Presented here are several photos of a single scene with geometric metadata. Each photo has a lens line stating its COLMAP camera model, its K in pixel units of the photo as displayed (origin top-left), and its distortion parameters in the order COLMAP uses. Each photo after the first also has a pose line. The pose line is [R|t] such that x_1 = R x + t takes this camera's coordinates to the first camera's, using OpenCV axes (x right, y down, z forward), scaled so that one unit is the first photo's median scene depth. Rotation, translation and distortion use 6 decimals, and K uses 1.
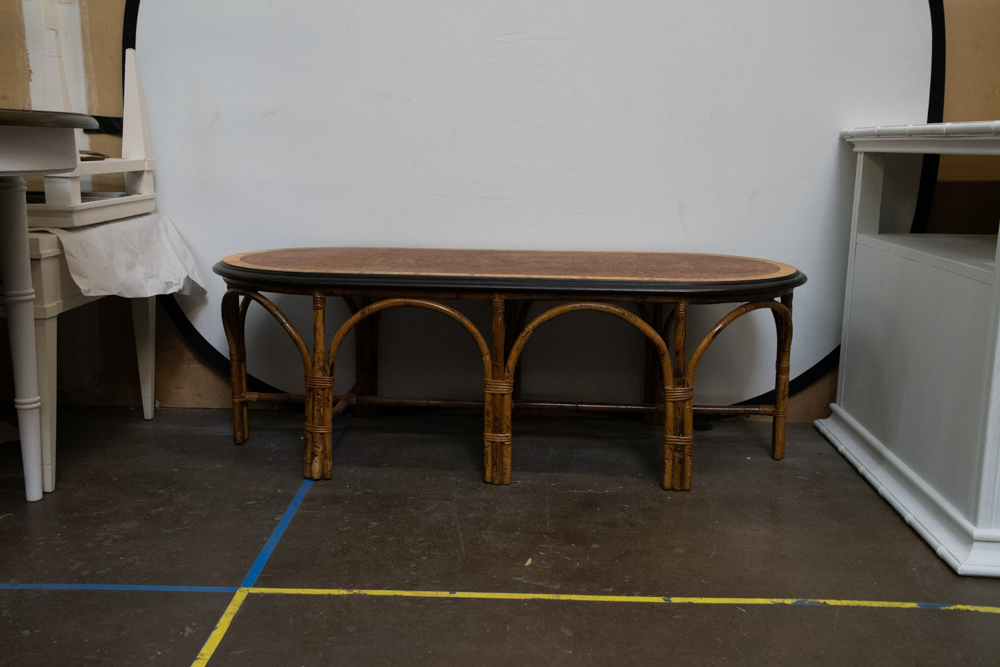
lens RADIAL K [[1079.9, 0, 496.8], [0, 1079.9, 334.9], [0, 0, 1]] dist [0.016623, 0.000000]
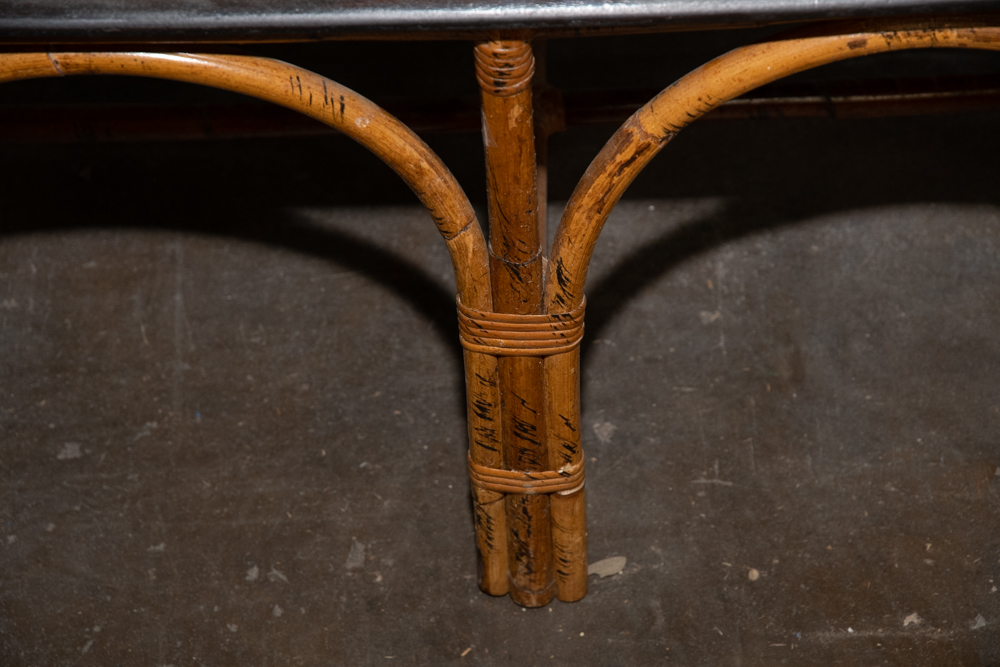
lens RADIAL K [[3170.8, 0, 490.1], [0, 3170.8, 339.8], [0, 0, 1]] dist [0.775959, 0.000000]
pose [[0.997121, -0.075781, 0.002630, -0.007241], [0.060161, 0.811747, 0.580903, -0.345814], [-0.046157, -0.579072, 0.813969, 0.433040]]
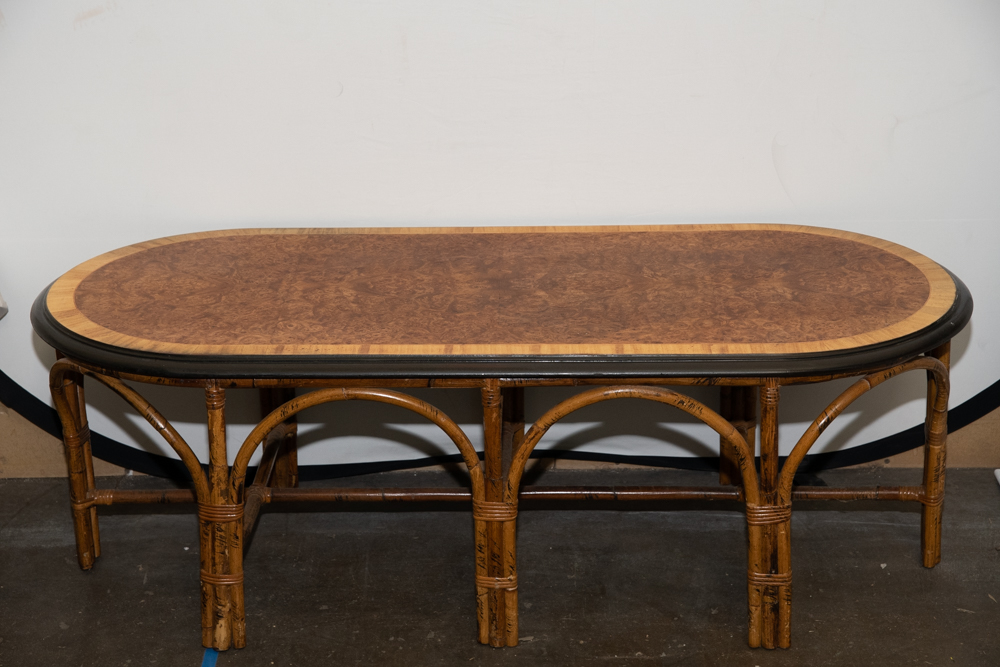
lens RADIAL K [[2066.7, 0, 499.1], [0, 2066.7, 338.2], [0, 0, 1]] dist [0.411575, 0.000000]
pose [[0.999130, -0.038460, 0.016105, -0.012332], [0.034767, 0.981671, 0.187386, -0.289738], [-0.023016, -0.186663, 0.982154, -0.224944]]
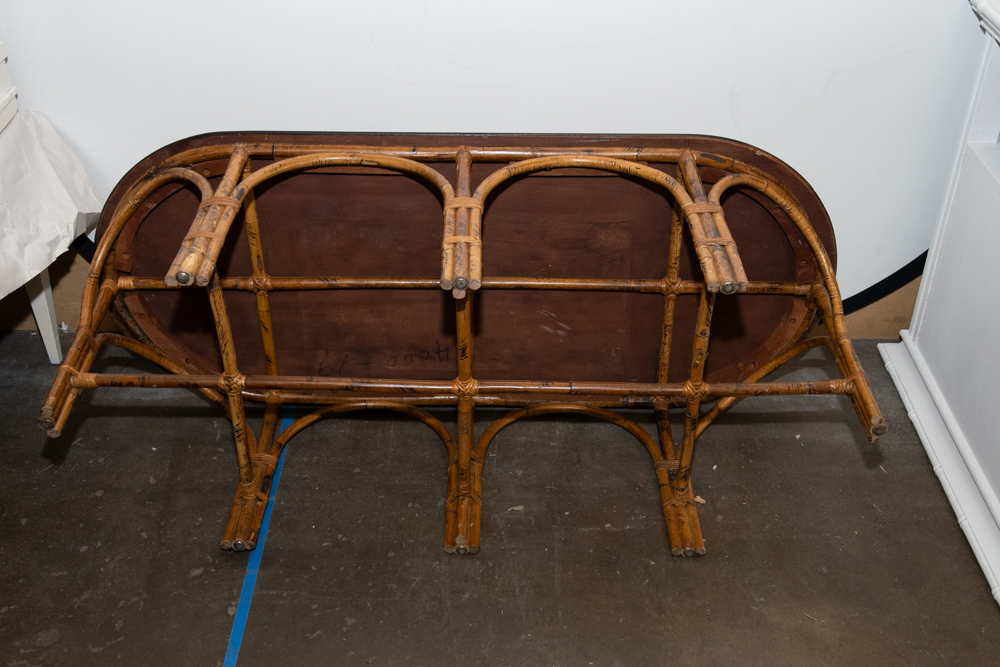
lens RADIAL K [[1183.5, 0, 496.5], [0, 1183.5, 342.0], [0, 0, 1]] dist [0.082342, 0.000000]
pose [[0.999676, -0.020657, 0.014904, -0.009303], [0.013377, 0.923688, 0.382911, -0.333731], [-0.021677, -0.382588, 0.923665, 0.214836]]
